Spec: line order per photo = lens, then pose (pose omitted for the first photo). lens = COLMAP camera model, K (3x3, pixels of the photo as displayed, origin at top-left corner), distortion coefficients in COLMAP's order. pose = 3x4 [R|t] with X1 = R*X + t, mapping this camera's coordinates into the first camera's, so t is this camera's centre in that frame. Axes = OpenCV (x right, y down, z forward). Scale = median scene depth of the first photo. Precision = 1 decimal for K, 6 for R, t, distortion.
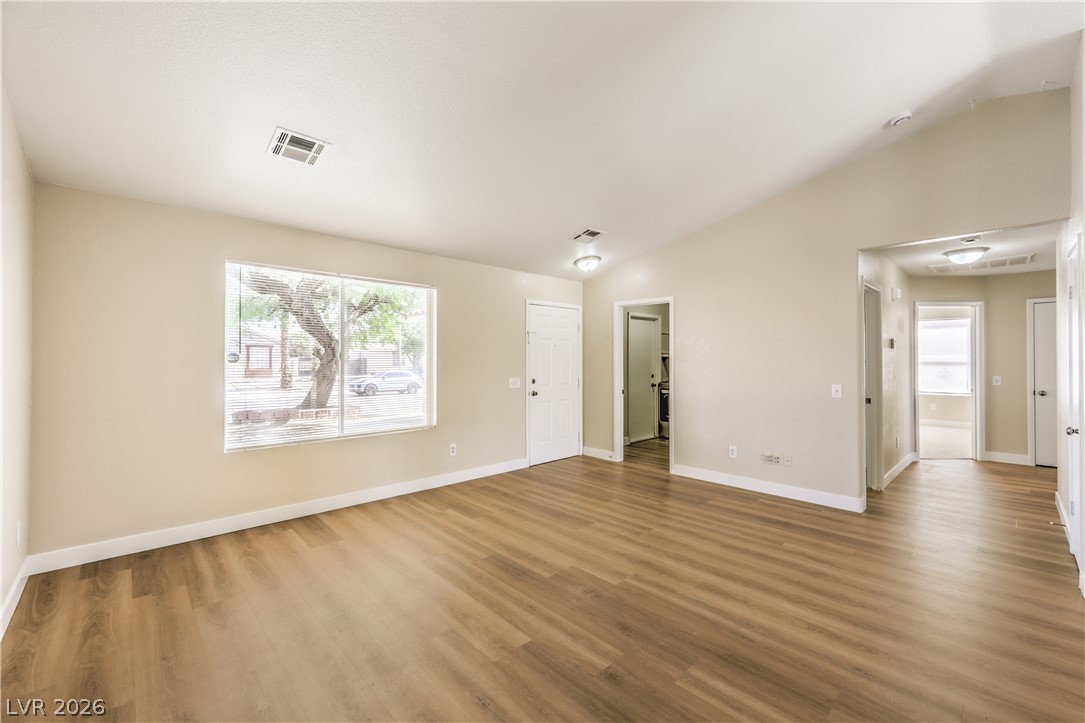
lens RADIAL K [[443.1, 0, 550.3], [0, 443.1, 356.0], [0, 0, 1]] dist [-0.002390, 0.000176]
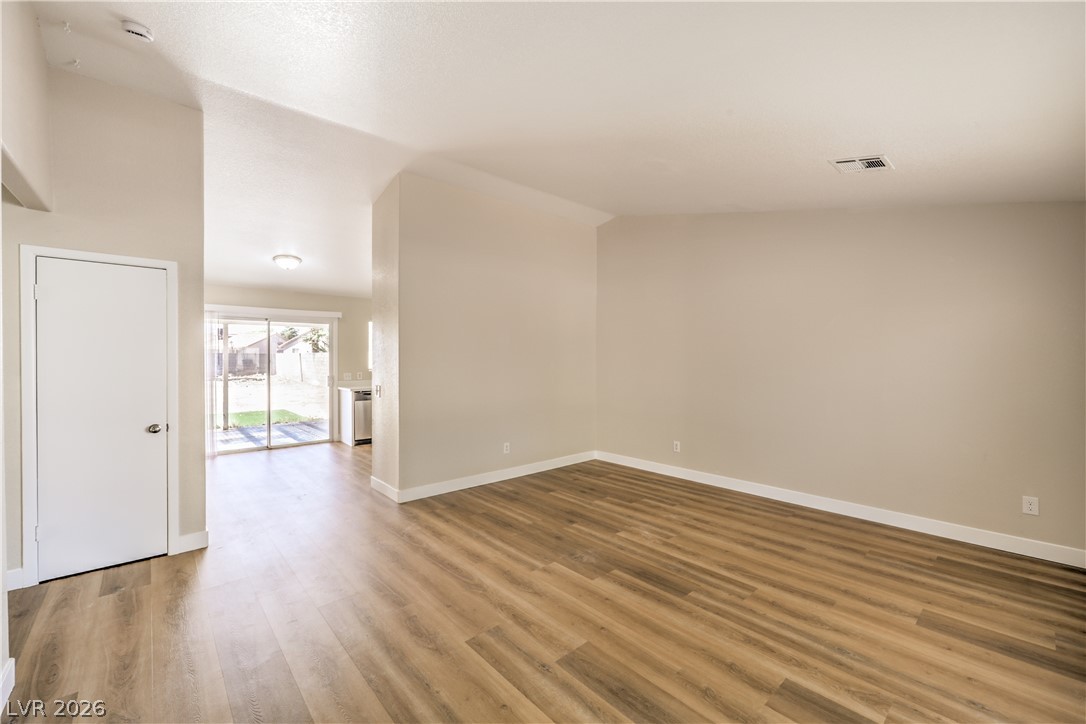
lens RADIAL K [[443.5, 0, 551.5], [0, 443.5, 364.9], [0, 0, 1]] dist [-0.002390, 0.000176]
pose [[-0.999632, -0.001297, 0.027087, 0.091345], [-0.001131, 0.999980, 0.006147, -0.005176], [-0.027095, 0.006114, -0.999614, 1.574972]]
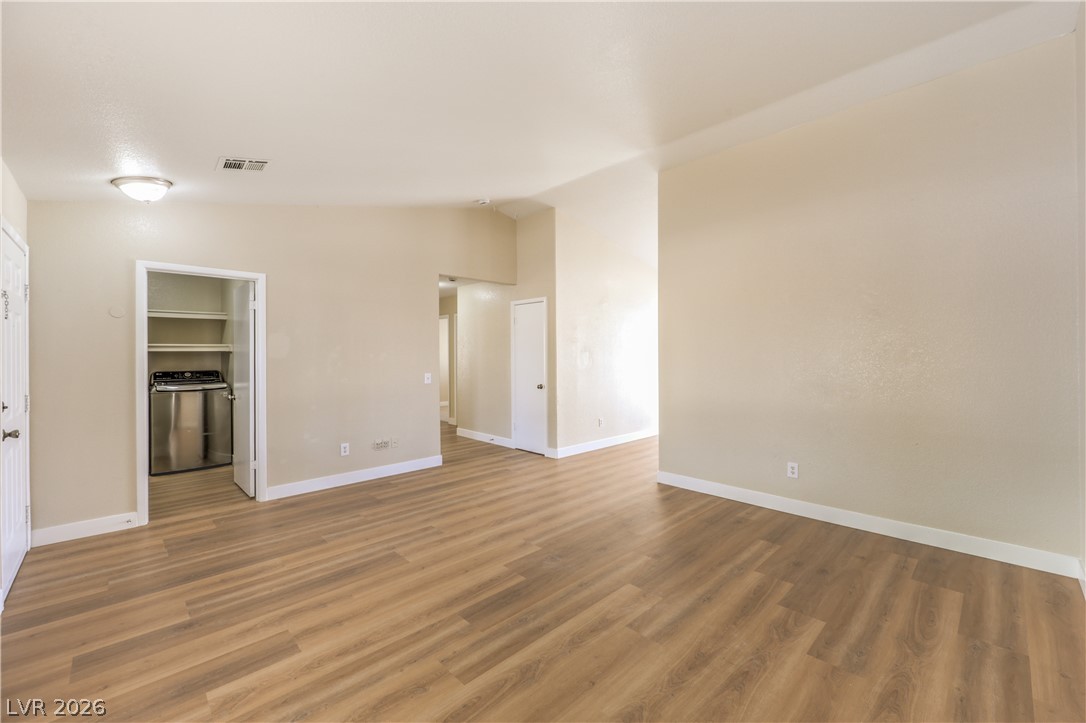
lens RADIAL K [[443.5, 0, 550.8], [0, 443.5, 357.2], [0, 0, 1]] dist [-0.002390, 0.000176]
pose [[-0.014088, -0.008696, 0.999863, -0.738596], [-0.002840, 0.999958, 0.008657, 0.003708], [-0.999897, -0.002717, -0.014112, 0.725226]]
